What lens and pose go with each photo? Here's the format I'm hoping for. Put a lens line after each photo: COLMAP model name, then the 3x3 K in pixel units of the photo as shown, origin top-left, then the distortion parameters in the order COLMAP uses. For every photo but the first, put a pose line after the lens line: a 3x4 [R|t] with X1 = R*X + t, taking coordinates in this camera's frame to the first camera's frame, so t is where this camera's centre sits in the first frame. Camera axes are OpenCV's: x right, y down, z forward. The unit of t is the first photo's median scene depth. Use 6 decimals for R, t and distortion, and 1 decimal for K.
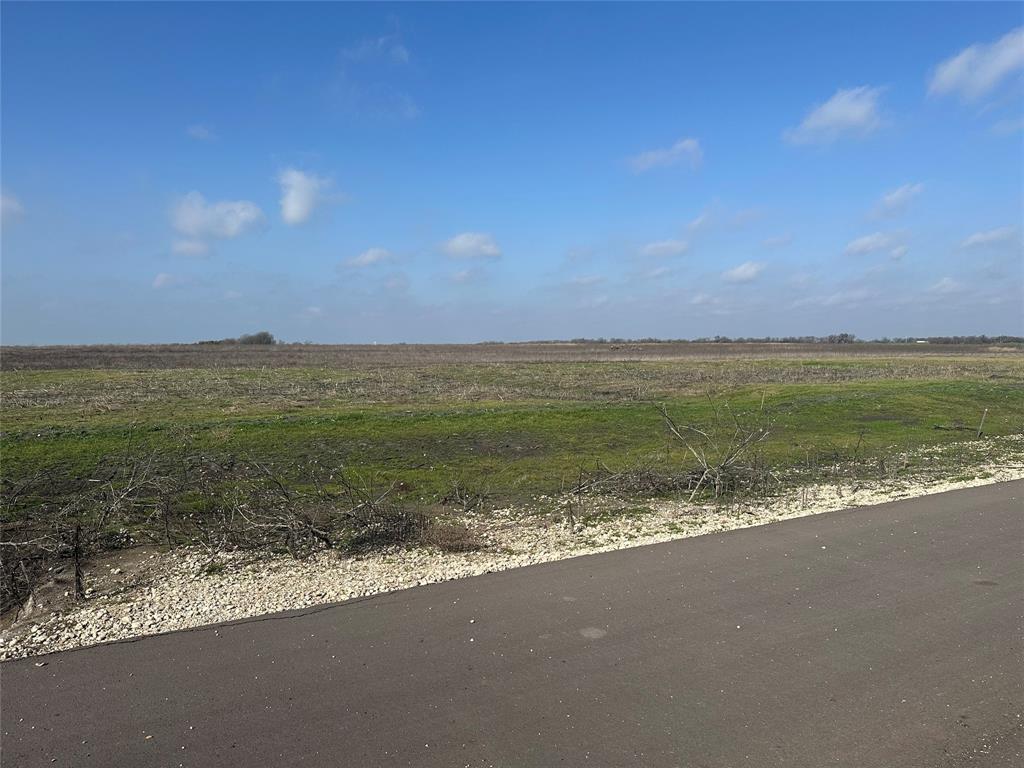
lens RADIAL K [[700.0, 0, 517.1], [0, 700.0, 381.7], [0, 0, 1]] dist [0.033756, -0.042047]
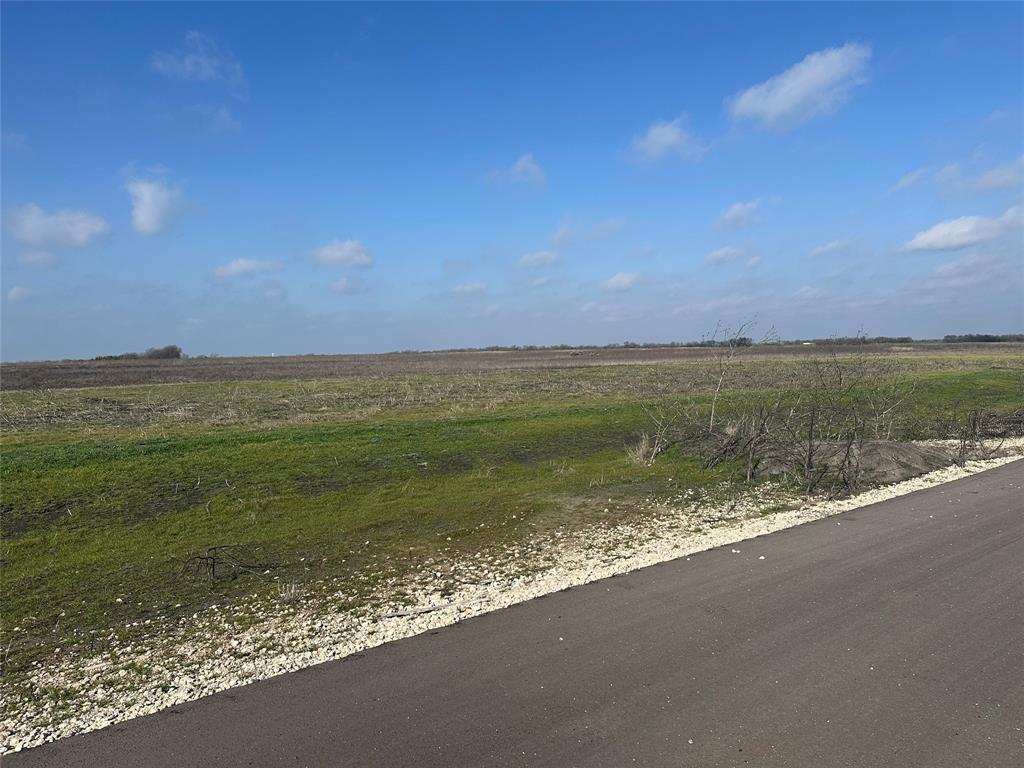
lens RADIAL K [[678.2, 0, 444.2], [0, 678.2, 401.2], [0, 0, 1]] dist [0.017337, -0.001242]
pose [[0.990814, -0.028030, 0.132294, -0.130646], [0.025817, 0.999497, 0.018415, -0.000956], [-0.132743, -0.014830, 0.991040, 0.017570]]
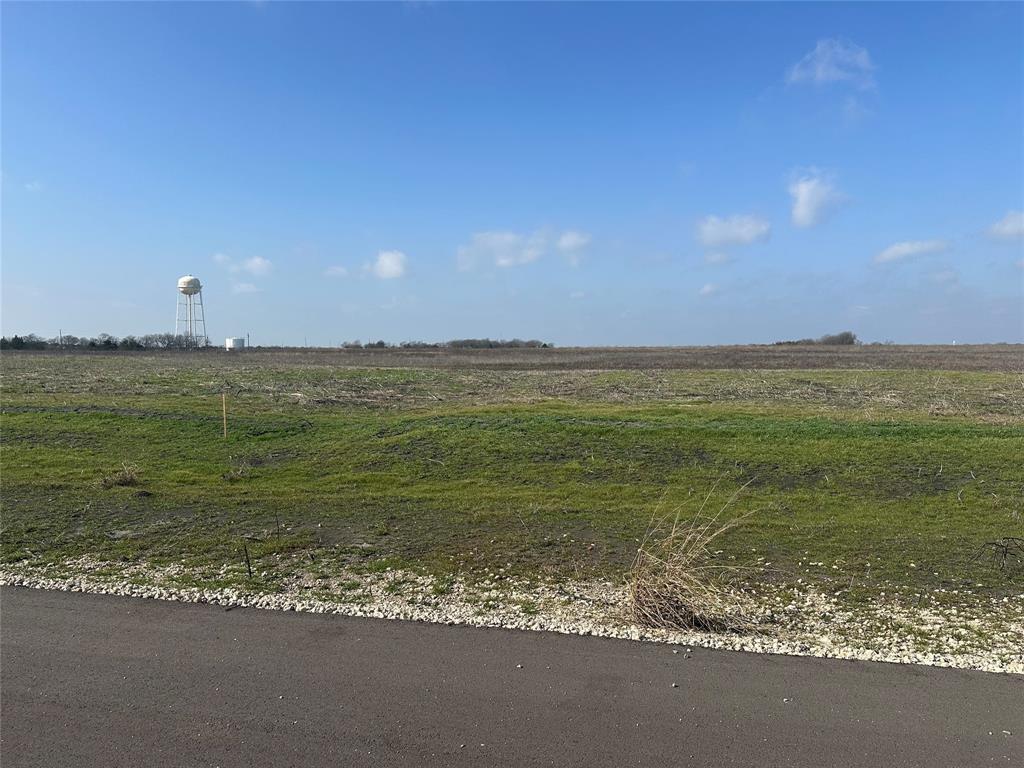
lens RADIAL K [[641.2, 0, 504.7], [0, 641.2, 366.1], [0, 0, 1]] dist [-0.038397, -0.003540]
pose [[0.758116, 0.020712, -0.651791, -0.159619], [-0.032600, 0.999450, -0.006158, -0.000565], [0.651305, 0.025917, 0.758374, -0.006656]]
